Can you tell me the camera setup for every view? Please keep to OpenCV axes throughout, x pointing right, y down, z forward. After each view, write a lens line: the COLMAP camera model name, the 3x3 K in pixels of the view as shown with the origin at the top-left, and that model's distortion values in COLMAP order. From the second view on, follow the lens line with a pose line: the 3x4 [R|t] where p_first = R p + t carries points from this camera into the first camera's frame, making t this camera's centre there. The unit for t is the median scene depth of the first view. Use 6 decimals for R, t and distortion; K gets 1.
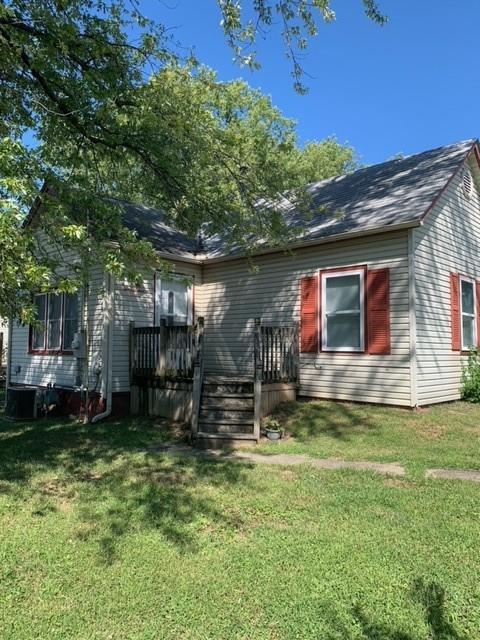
lens RADIAL K [[490.7, 0, 237.8], [0, 490.7, 319.8], [0, 0, 1]] dist [0.011076, -0.016490]
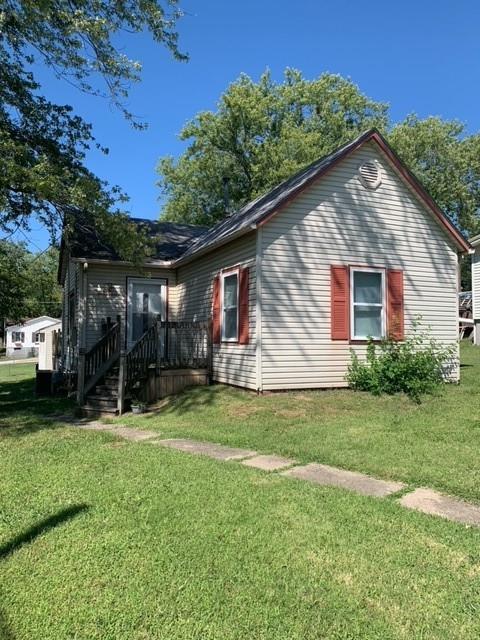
lens RADIAL K [[490.7, 0, 241.5], [0, 490.7, 319.5], [0, 0, 1]] dist [0.011076, -0.016490]
pose [[0.932249, -0.025916, -0.360887, 0.604568], [0.031933, 0.999433, 0.010719, 0.001398], [0.360405, -0.021517, 0.932548, -0.043529]]
